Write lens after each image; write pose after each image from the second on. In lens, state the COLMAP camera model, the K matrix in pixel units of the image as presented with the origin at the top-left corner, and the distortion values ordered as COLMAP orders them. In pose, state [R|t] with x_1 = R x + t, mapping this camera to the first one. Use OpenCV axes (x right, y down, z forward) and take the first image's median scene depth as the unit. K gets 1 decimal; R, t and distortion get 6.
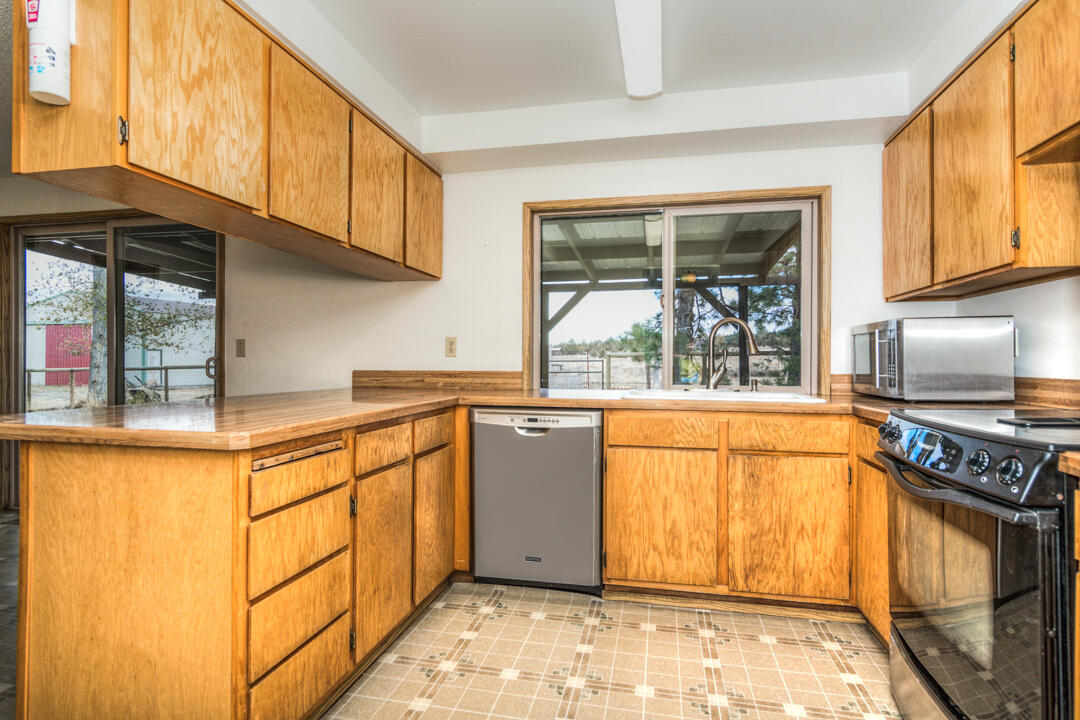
lens RADIAL K [[570.5, 0, 541.0], [0, 570.5, 357.9], [0, 0, 1]] dist [0.000386, 0.004294]
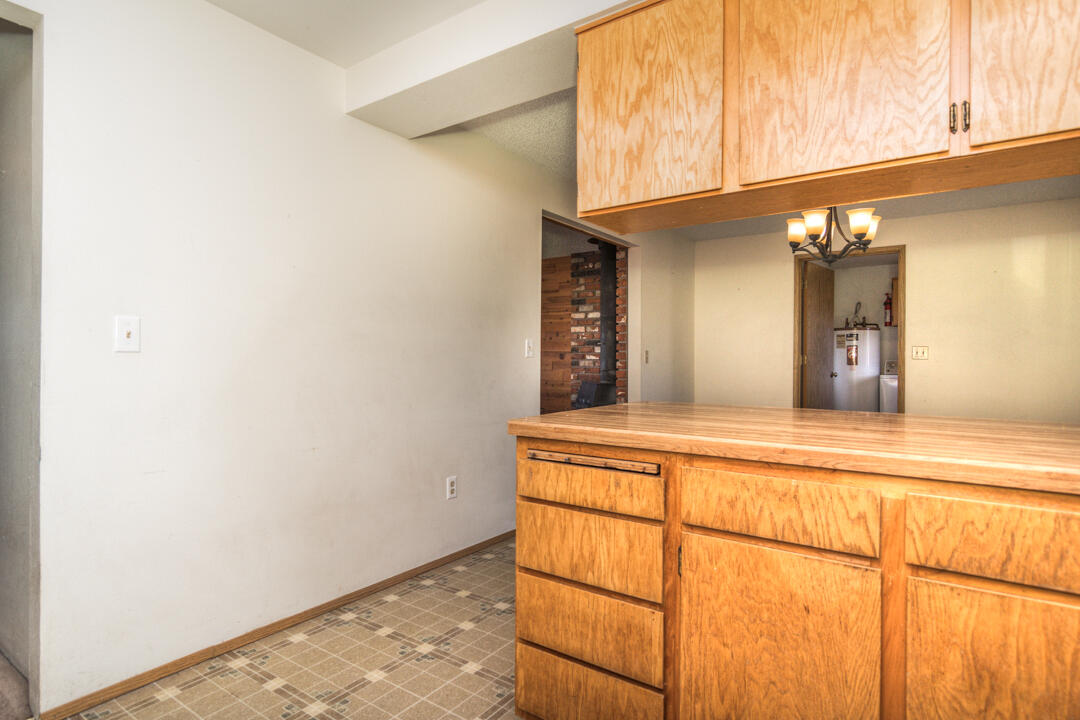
lens RADIAL K [[570.5, 0, 540.8], [0, 570.5, 358.1], [0, 0, 1]] dist [0.000386, 0.004294]
pose [[-0.393431, -0.005164, -0.919340, 0.463062], [-0.001475, 0.999986, -0.004986, 0.002586], [0.919353, -0.000606, -0.393433, 1.253762]]
